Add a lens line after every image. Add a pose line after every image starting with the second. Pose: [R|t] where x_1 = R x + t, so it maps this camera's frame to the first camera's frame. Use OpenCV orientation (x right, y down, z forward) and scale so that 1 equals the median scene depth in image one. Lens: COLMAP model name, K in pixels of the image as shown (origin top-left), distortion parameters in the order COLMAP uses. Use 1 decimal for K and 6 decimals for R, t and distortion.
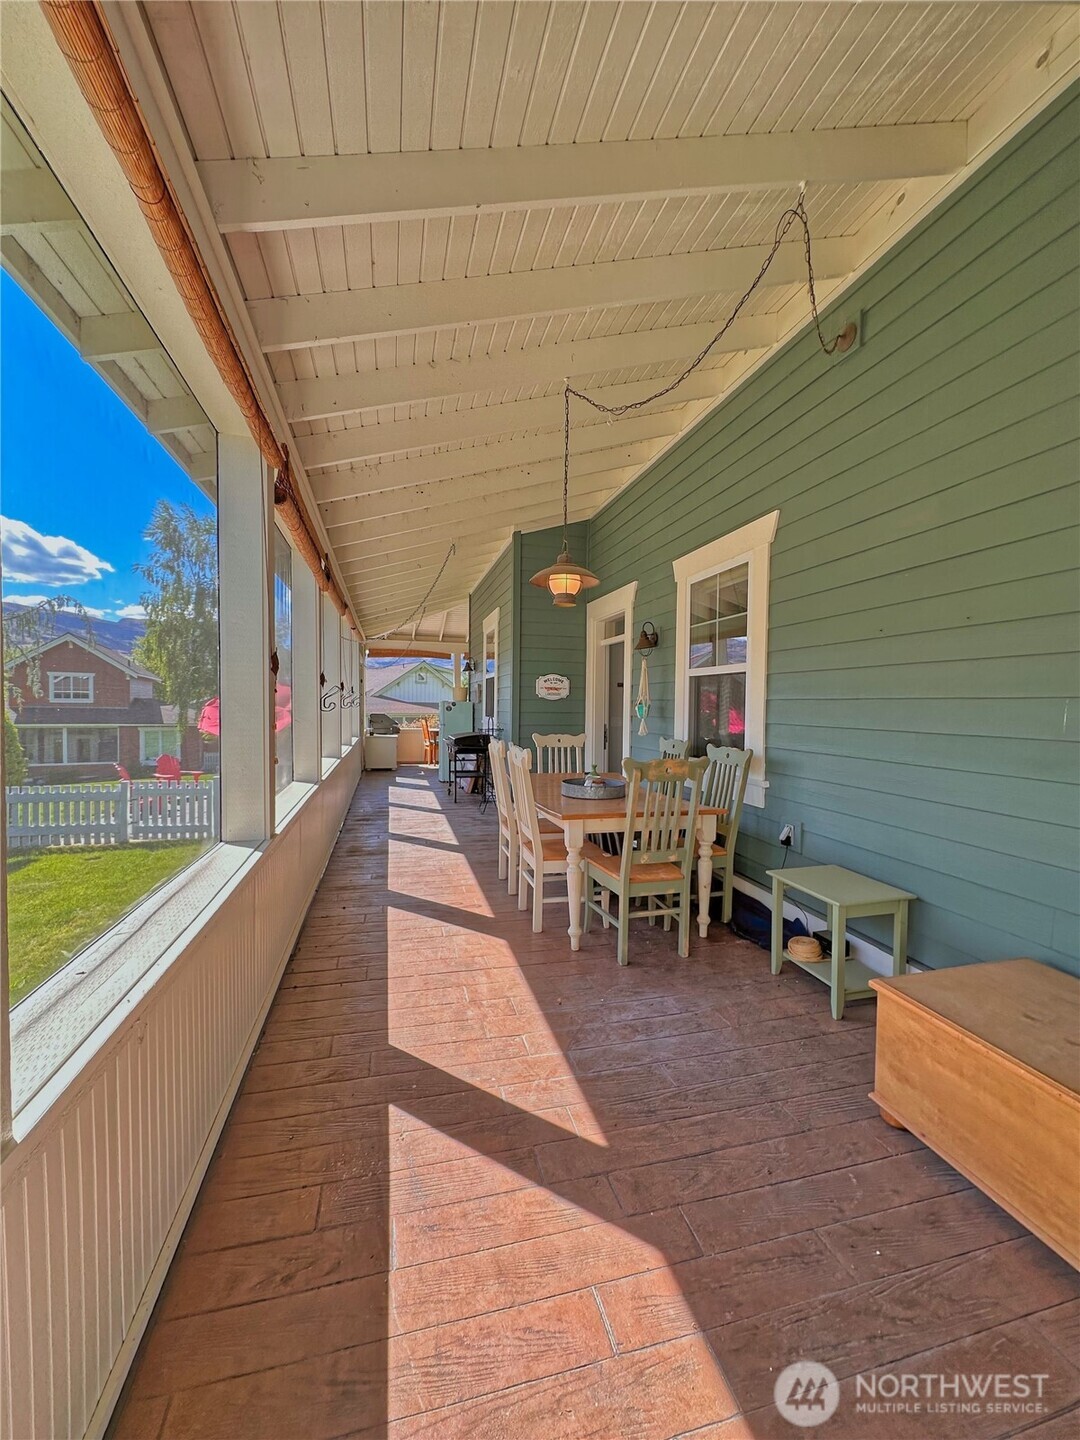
lens RADIAL K [[570.6, 0, 540.0], [0, 570.6, 720.0], [0, 0, 1]] dist [-0.010448, 0.000081]
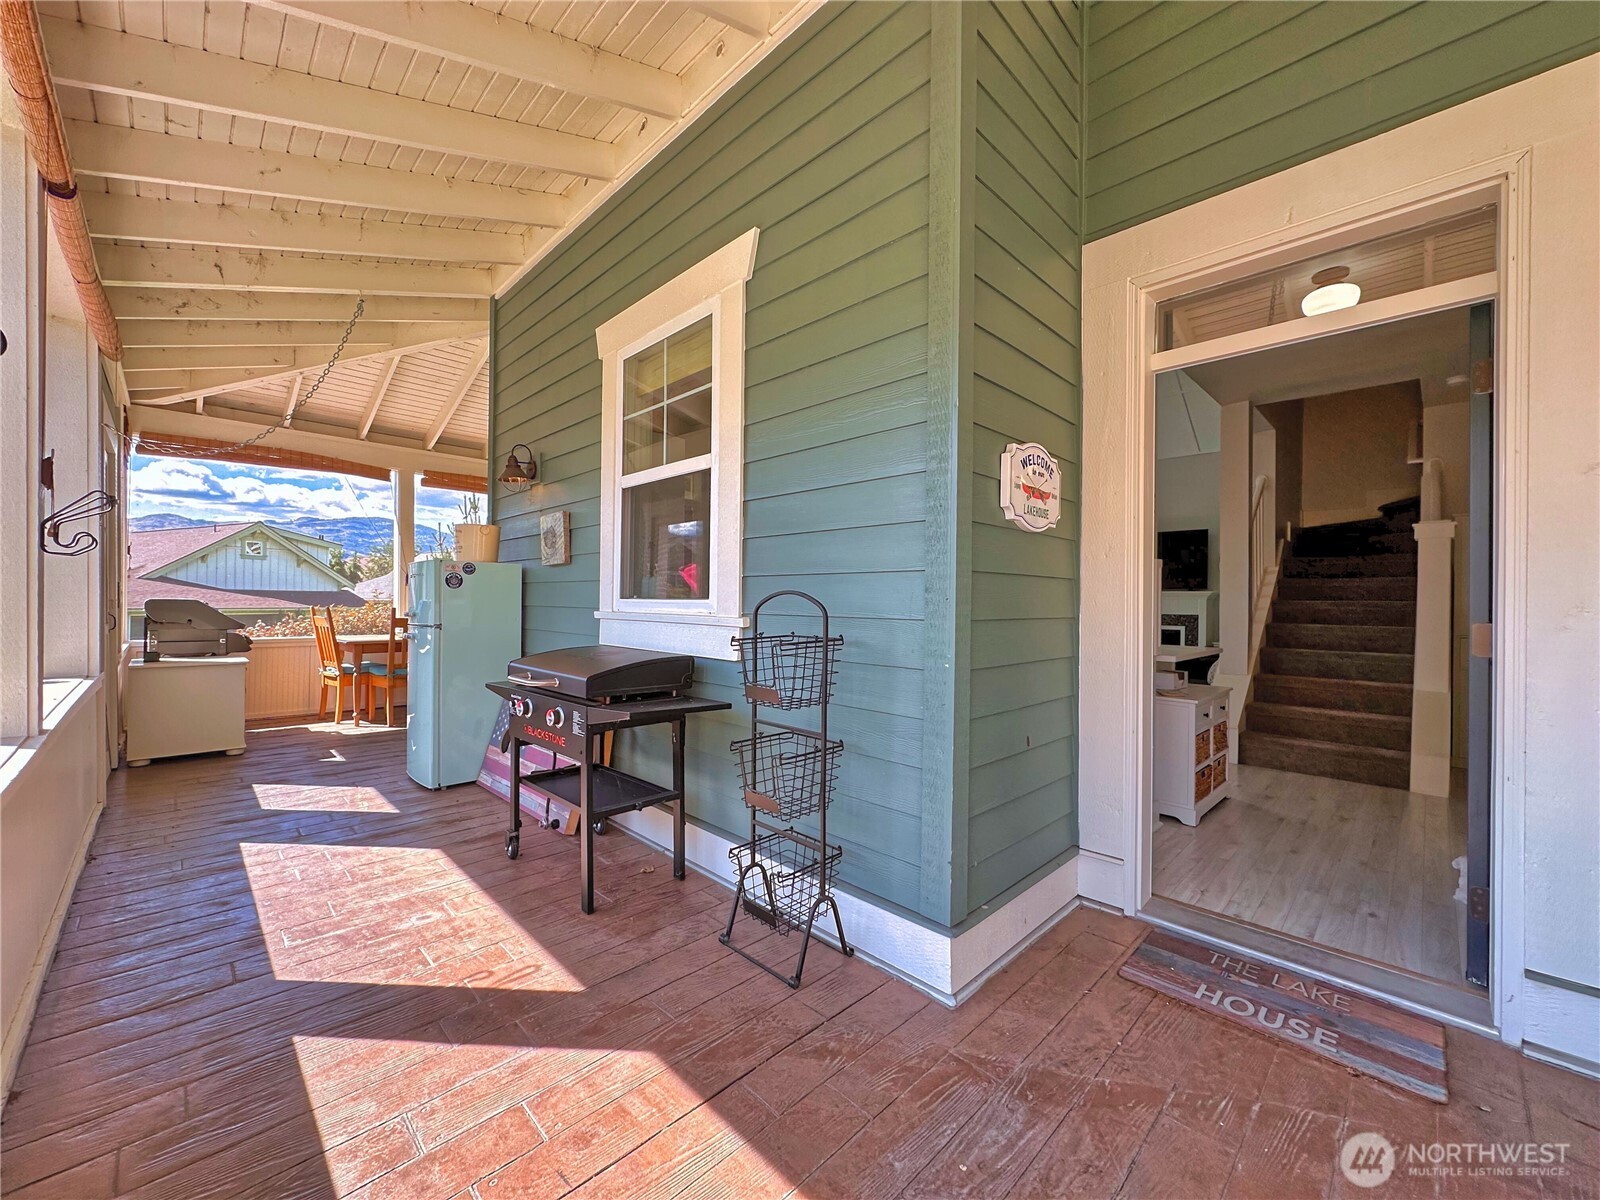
lens RADIAL K [[634.0, 0, 800.0], [0, 634.0, 600.0], [0, 0, 1]] dist [-0.010448, 0.000081]
pose [[0.863250, -0.000438, 0.504777, -0.143092], [0.013543, 0.999660, -0.022293, 0.003243], [-0.504595, 0.026080, 0.862962, 0.456628]]
